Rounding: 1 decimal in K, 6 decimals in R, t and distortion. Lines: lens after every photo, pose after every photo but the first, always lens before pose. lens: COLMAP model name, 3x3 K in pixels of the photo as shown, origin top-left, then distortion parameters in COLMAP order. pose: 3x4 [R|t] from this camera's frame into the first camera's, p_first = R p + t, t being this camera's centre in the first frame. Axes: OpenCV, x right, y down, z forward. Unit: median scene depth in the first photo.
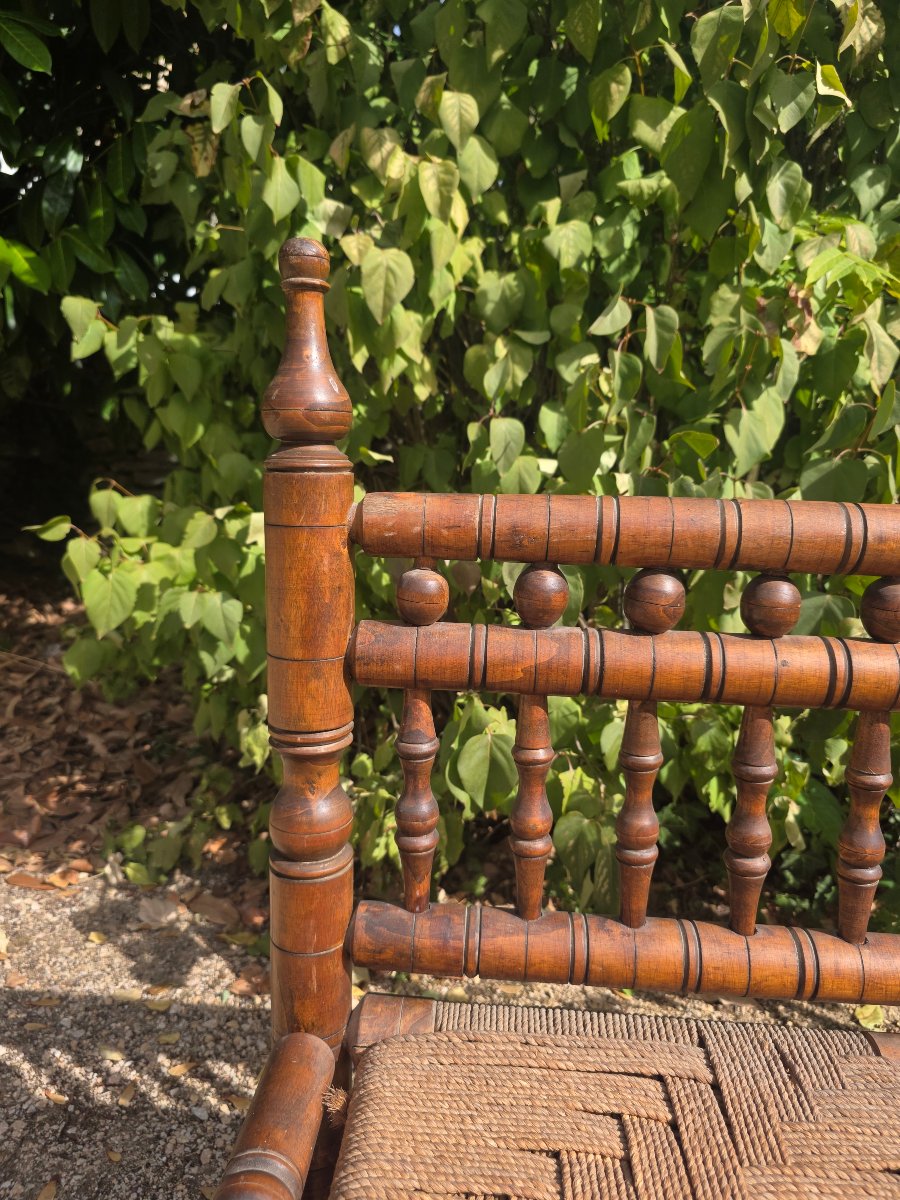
lens RADIAL K [[823.1, 0, 444.6], [0, 823.1, 601.0], [0, 0, 1]] dist [0.015331, -0.018653]
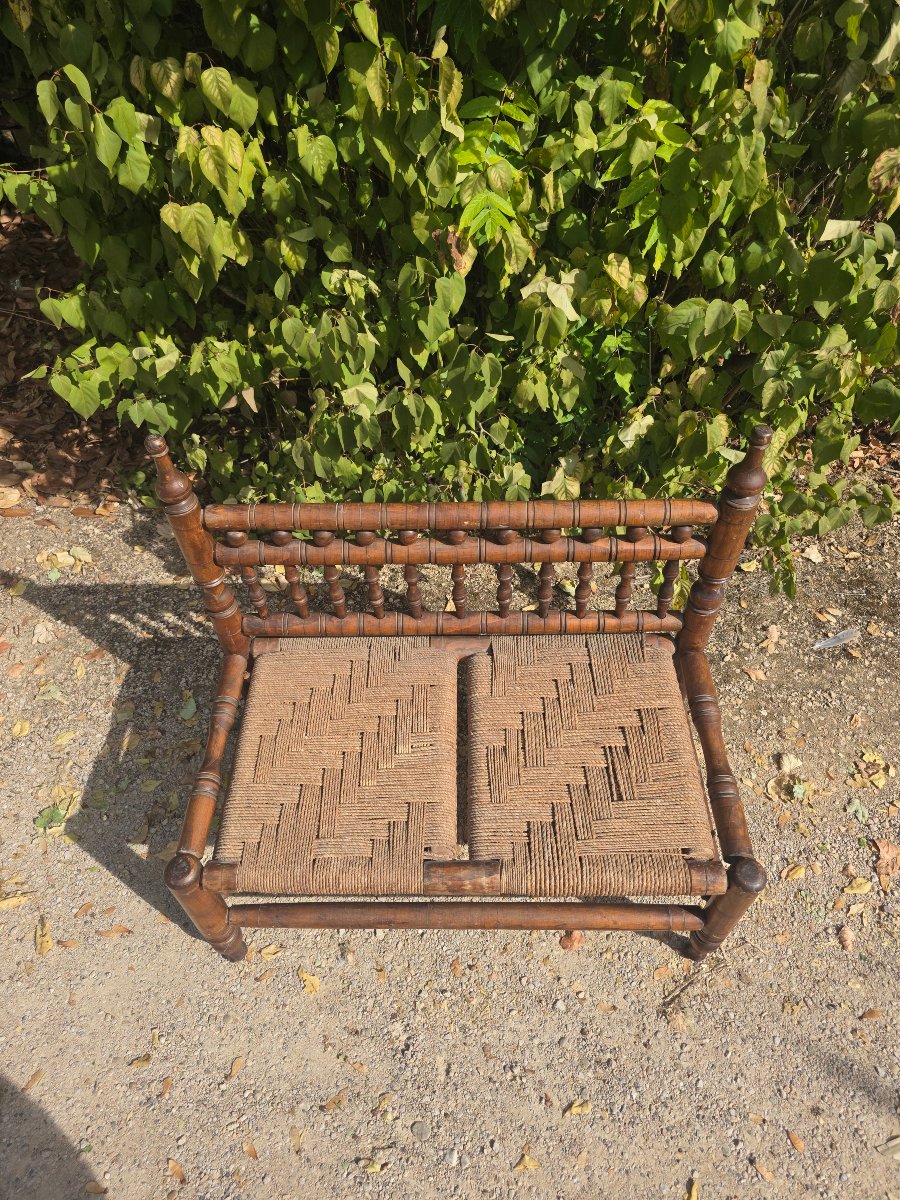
lens RADIAL K [[805.2, 0, 450.0], [0, 805.2, 600.0], [0, 0, 1]] dist [0.045715, -0.031103]
pose [[0.996926, -0.077550, -0.011169, 0.316205], [0.067074, 0.771046, 0.633238, -0.685077], [-0.040496, -0.632040, 0.773877, -0.554157]]
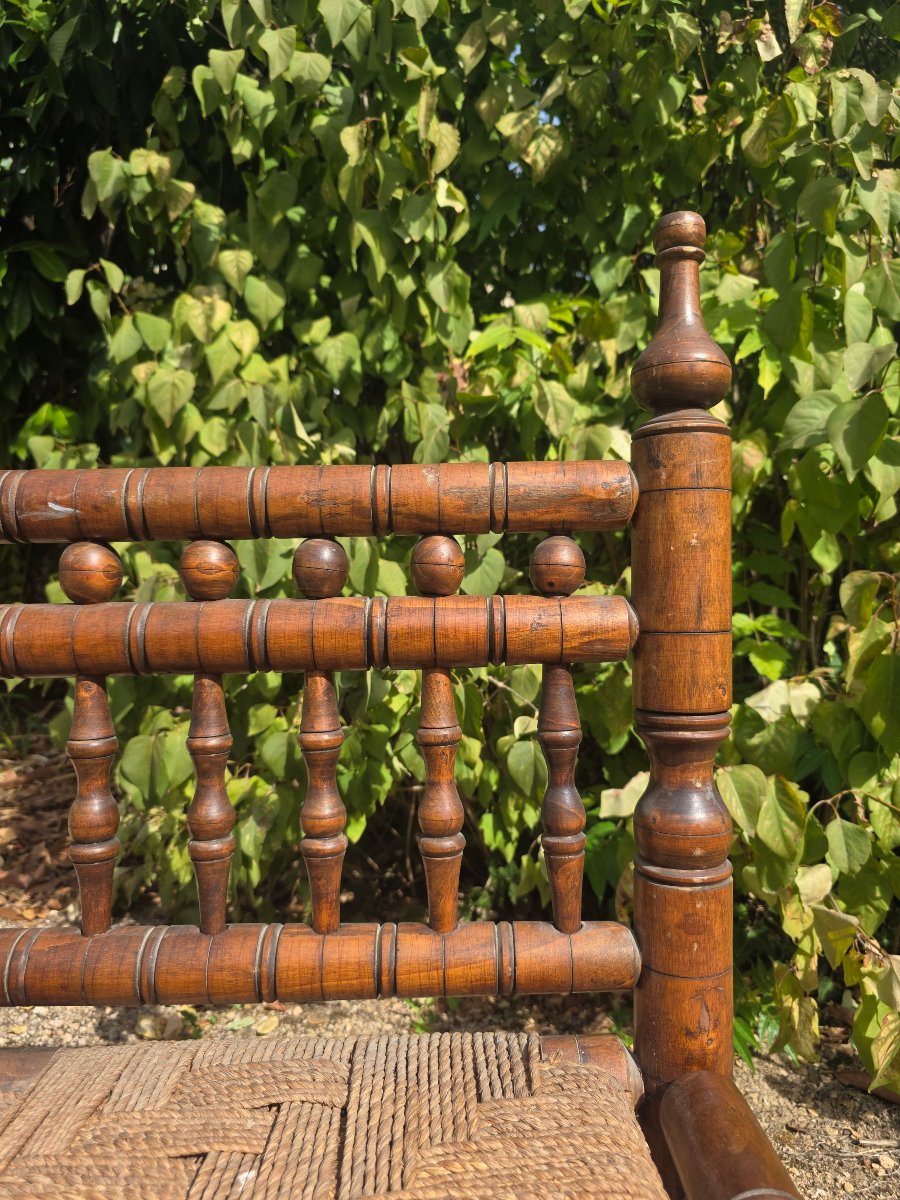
lens RADIAL K [[821.3, 0, 457.4], [0, 821.3, 605.2], [0, 0, 1]] dist [0.013239, -0.002600]
pose [[0.965687, -0.042392, -0.256227, 0.584055], [0.000845, 0.987096, -0.160127, 0.122068], [0.259709, 0.154416, 0.953261, -0.045052]]
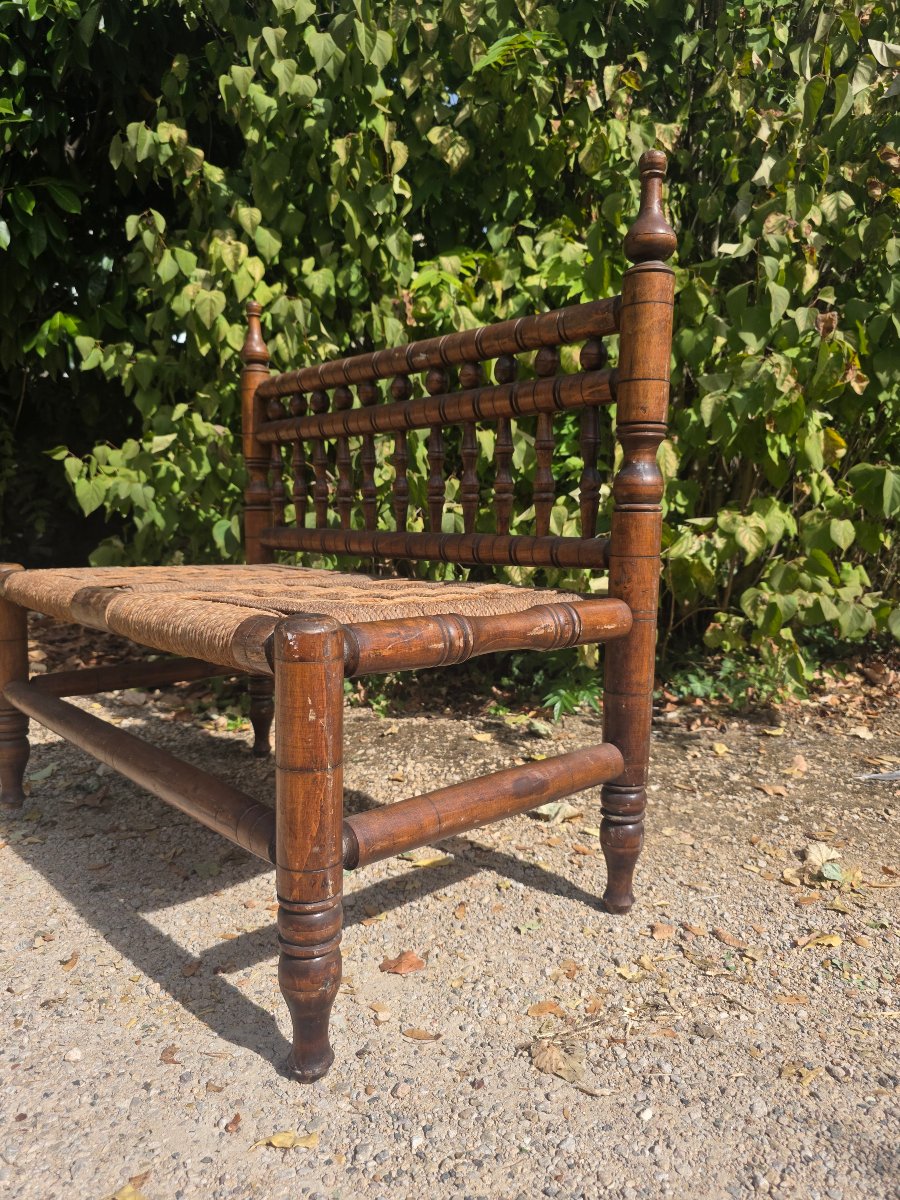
lens RADIAL K [[813.3, 0, 446.7], [0, 813.3, 617.4], [0, 0, 1]] dist [0.013753, -0.003232]
pose [[0.988342, -0.026305, -0.149962, 0.643717], [0.017147, 0.997926, -0.062038, 0.401546], [0.151283, 0.058744, 0.986743, -0.652534]]
